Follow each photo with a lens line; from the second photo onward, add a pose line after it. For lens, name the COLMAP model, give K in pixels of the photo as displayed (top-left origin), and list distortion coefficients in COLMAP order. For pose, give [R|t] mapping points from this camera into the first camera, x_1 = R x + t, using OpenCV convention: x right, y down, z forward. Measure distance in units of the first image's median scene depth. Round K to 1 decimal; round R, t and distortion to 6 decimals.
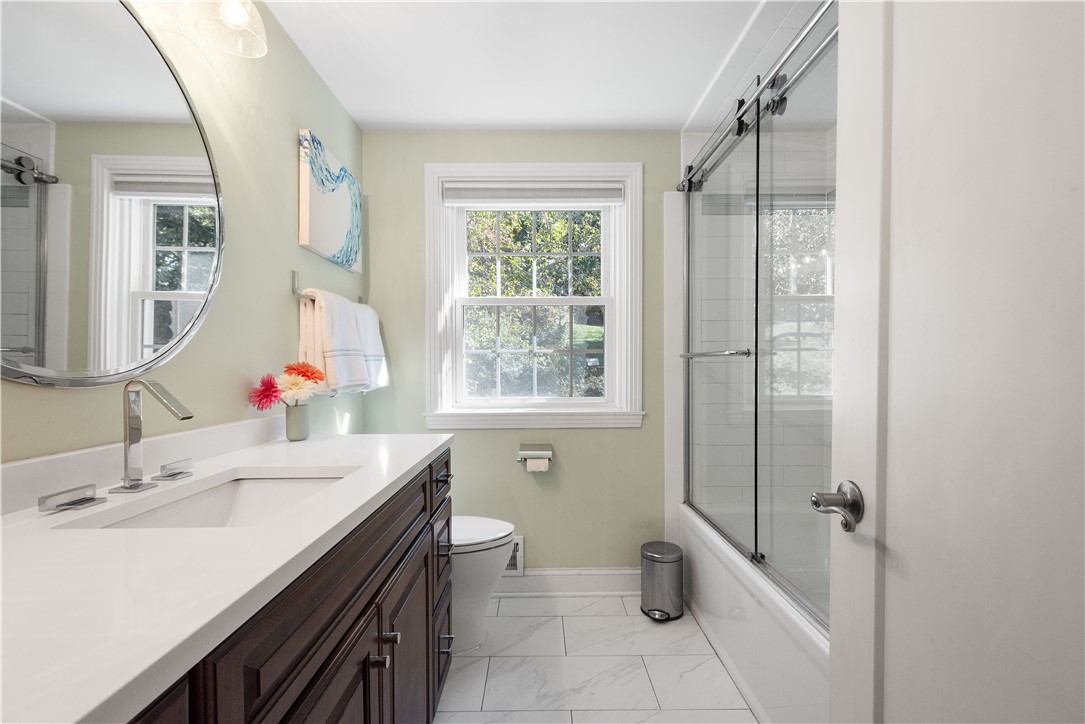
lens RADIAL K [[476.4, 0, 543.1], [0, 476.4, 377.0], [0, 0, 1]] dist [0.001304, 0.000087]
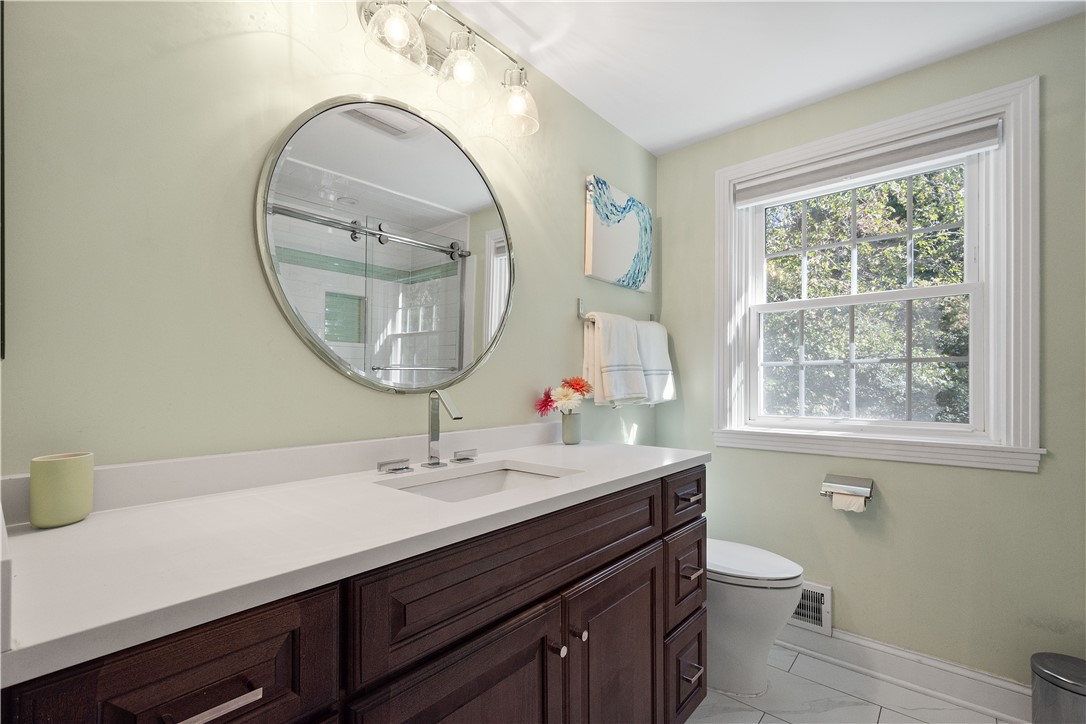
lens RADIAL K [[481.6, 0, 543.4], [0, 481.6, 379.1], [0, 0, 1]] dist [0.002873, 0.000146]
pose [[0.750989, -0.000769, -0.660315, 0.157238], [-0.014186, 0.999750, -0.017299, -0.003356], [0.660163, 0.022358, 0.750790, 0.050203]]
